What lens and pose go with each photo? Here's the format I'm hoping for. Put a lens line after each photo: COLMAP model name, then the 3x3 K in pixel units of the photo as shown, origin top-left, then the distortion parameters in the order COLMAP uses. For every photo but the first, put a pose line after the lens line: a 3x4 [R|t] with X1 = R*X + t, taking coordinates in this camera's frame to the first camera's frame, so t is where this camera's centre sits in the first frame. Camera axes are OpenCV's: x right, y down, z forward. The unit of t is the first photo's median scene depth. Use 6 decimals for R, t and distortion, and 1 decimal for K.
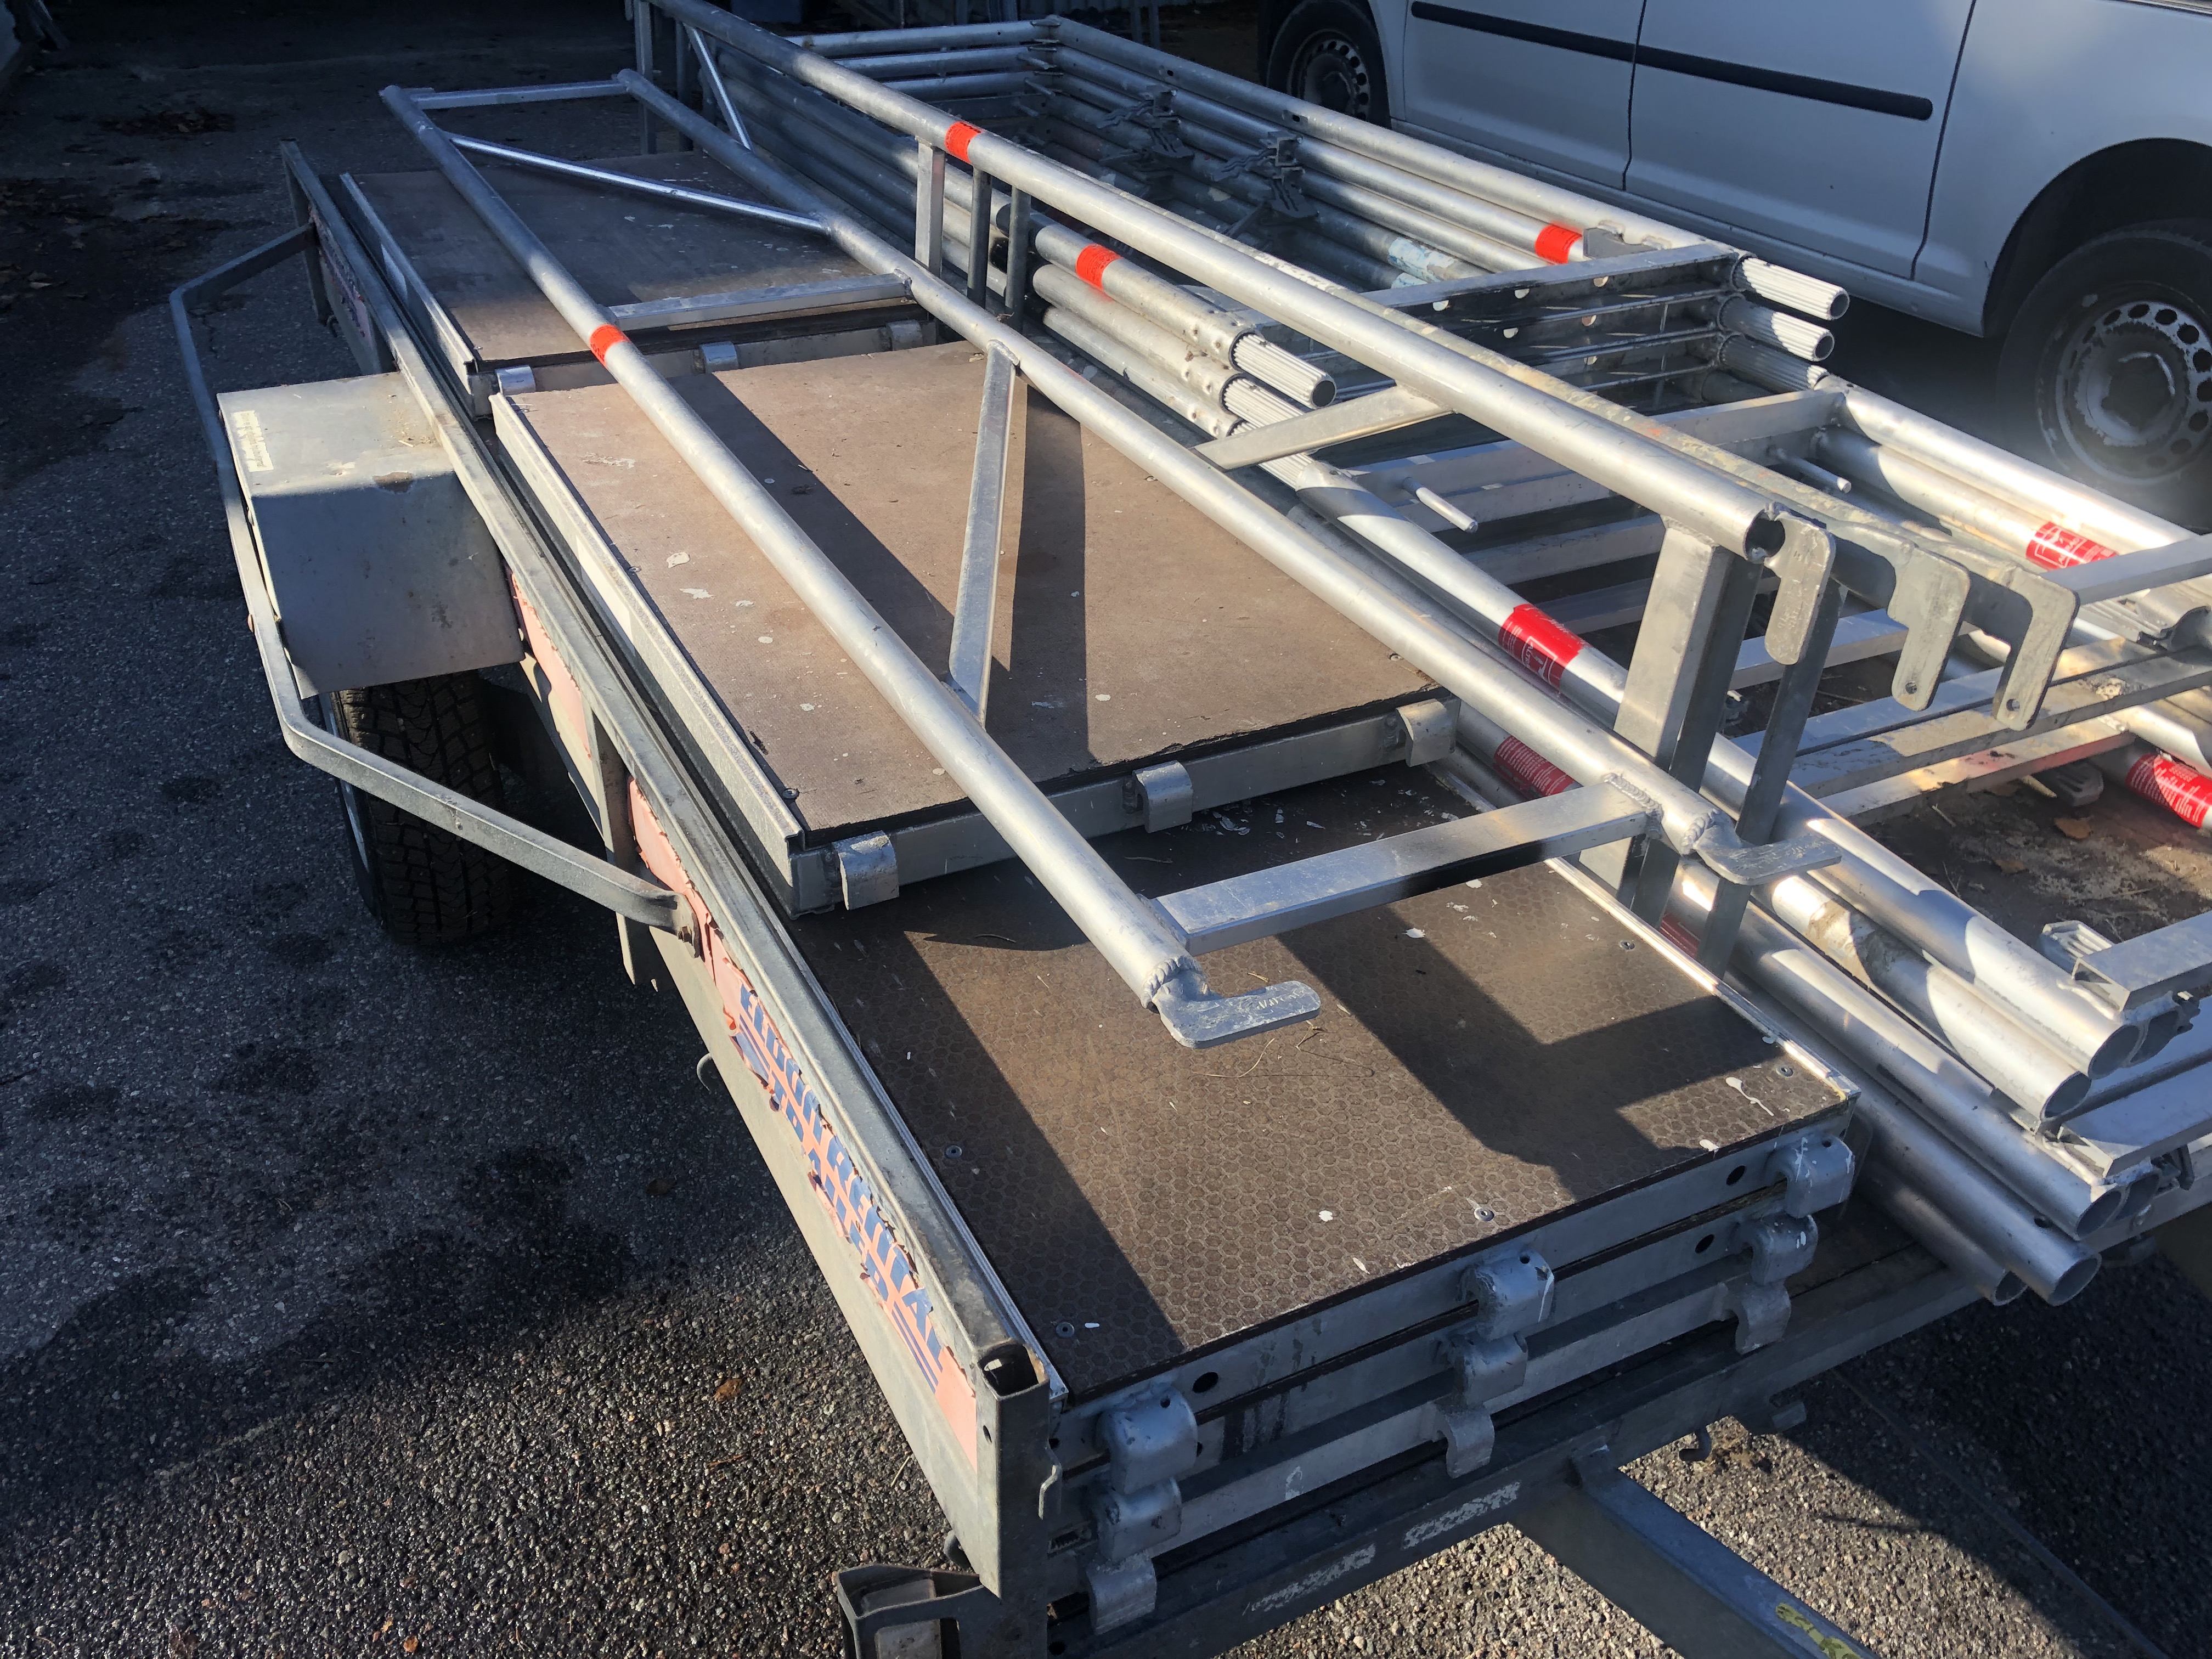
lens RADIAL K [[1804.3, 0, 1096.6], [0, 1804.3, 839.0], [0, 0, 1]] dist [0.026320, -0.017765]
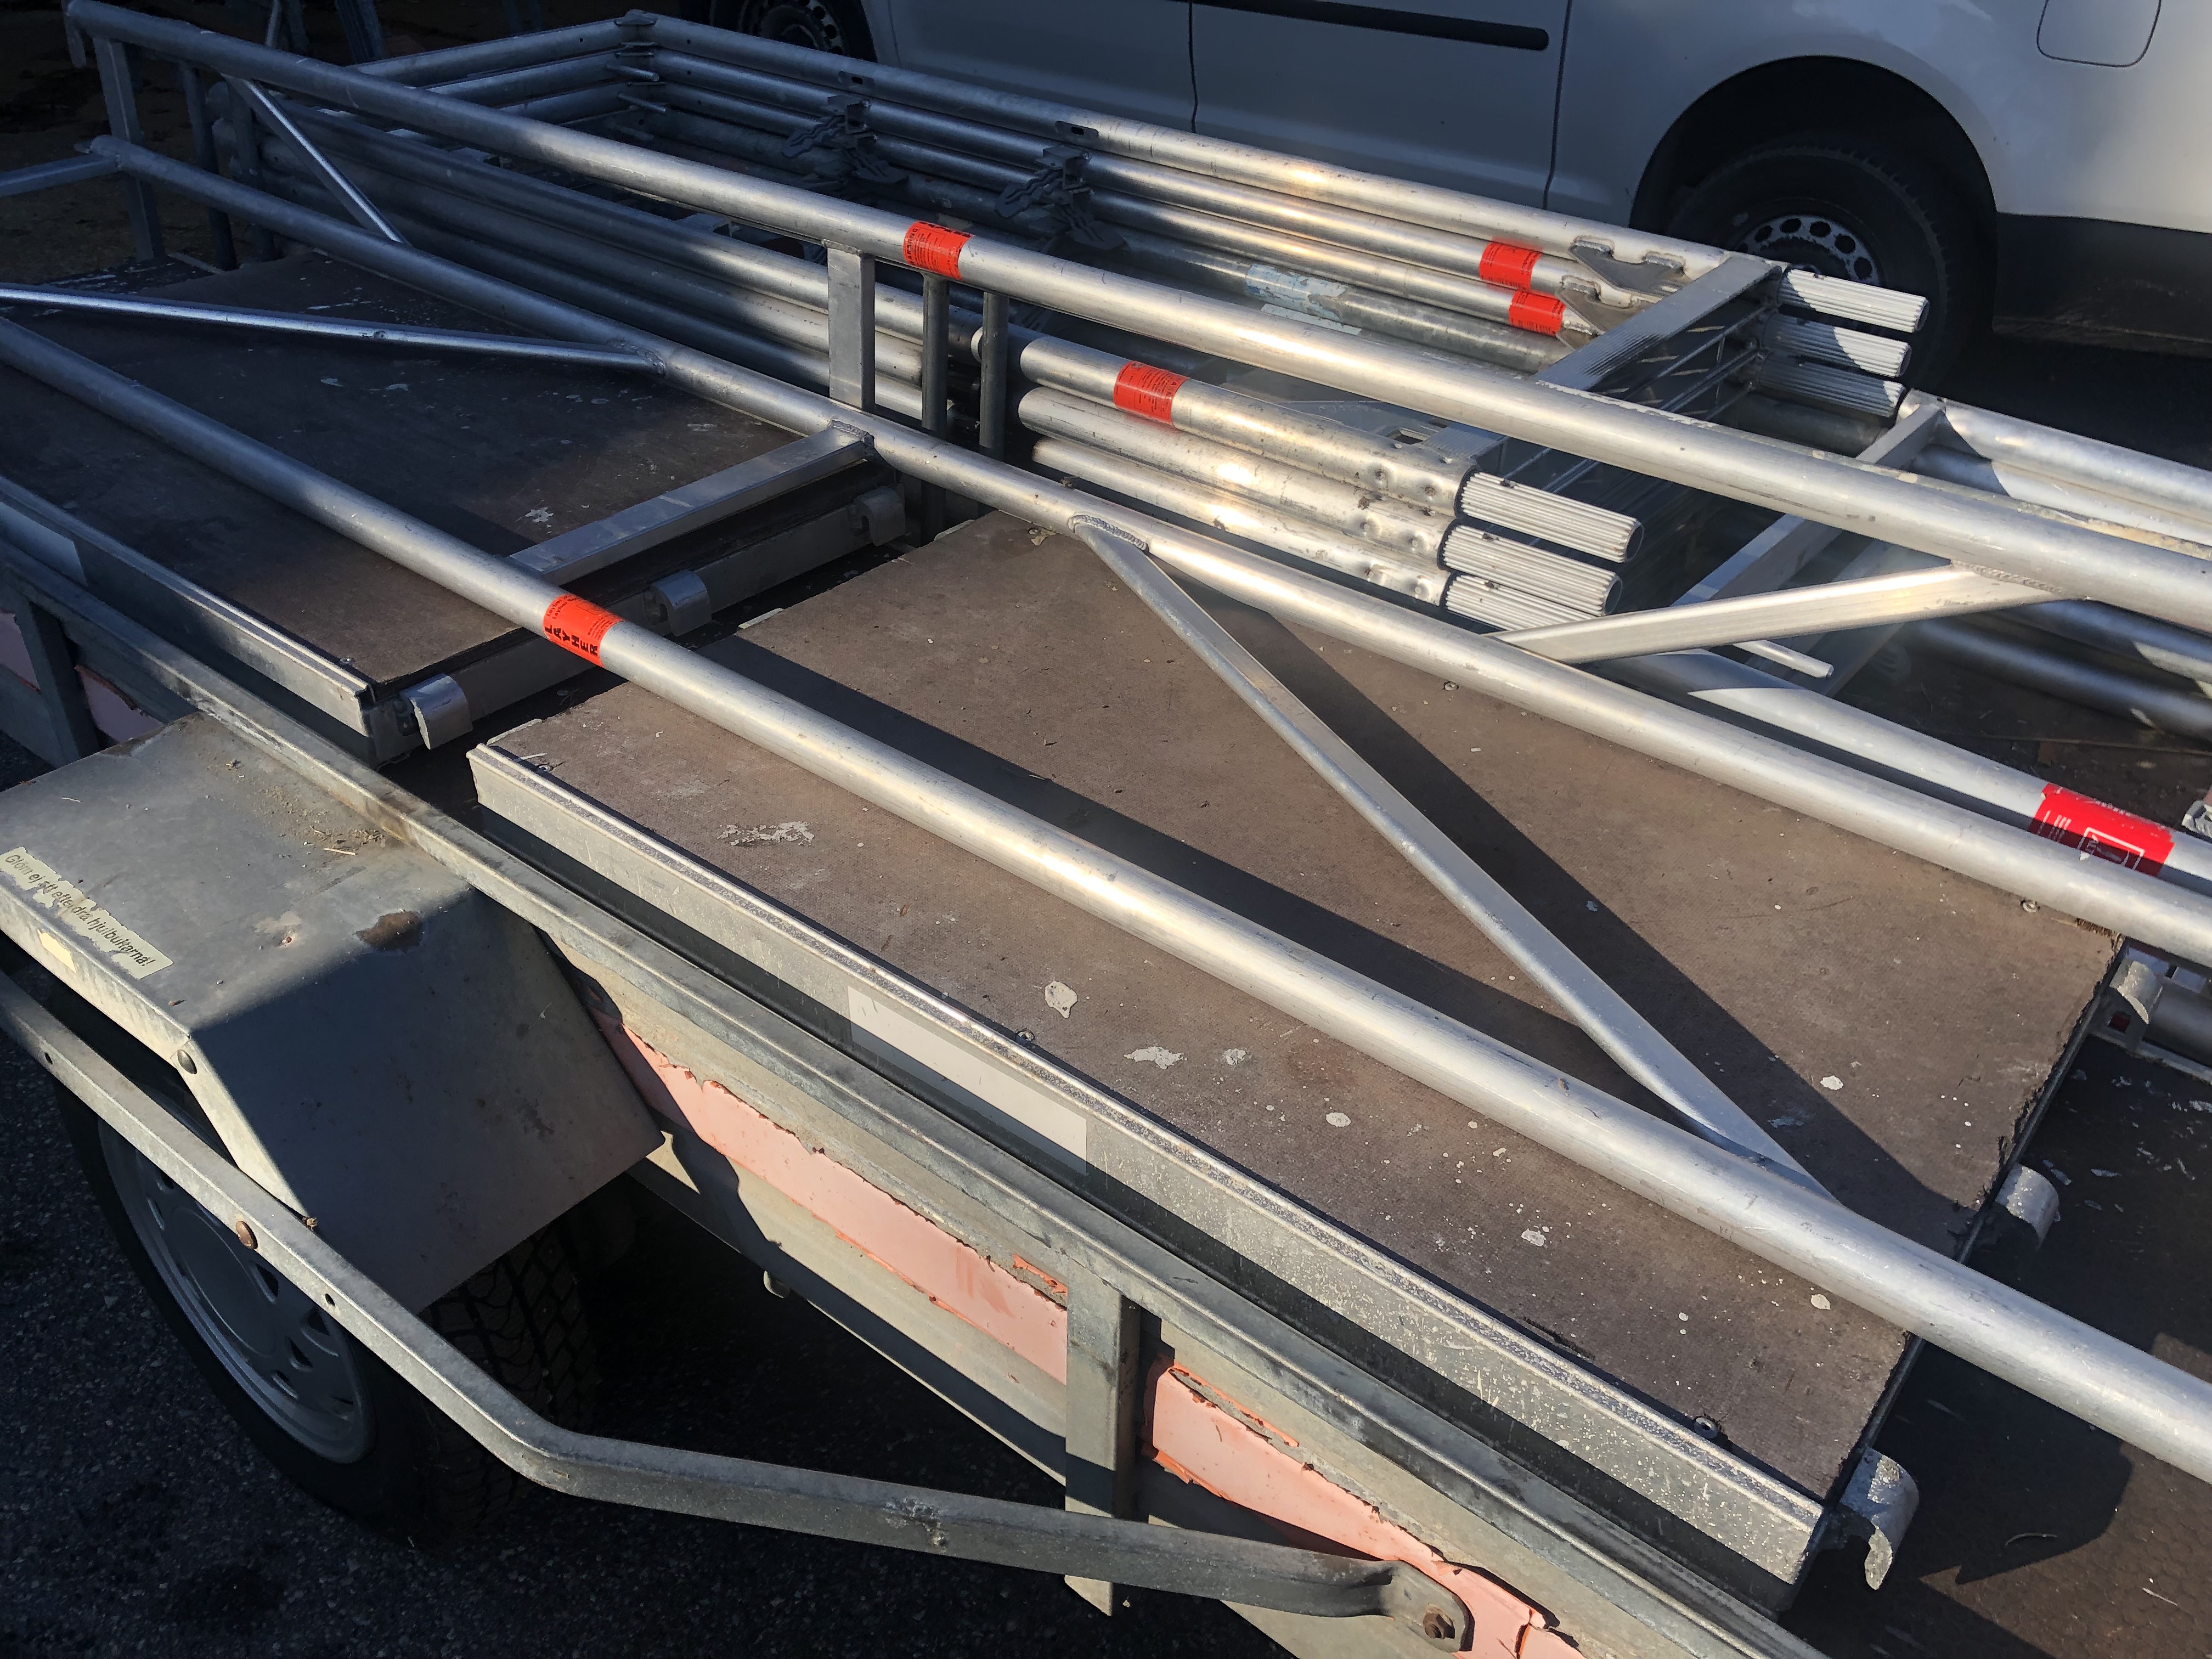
lens RADIAL K [[1804.3, 0, 1110.4], [0, 1804.3, 820.2], [0, 0, 1]] dist [0.026320, -0.017765]
pose [[0.906786, -0.234521, 0.350340, -0.311623], [0.219947, 0.972106, 0.081448, -0.193742], [-0.359669, 0.003201, 0.933074, 0.270197]]
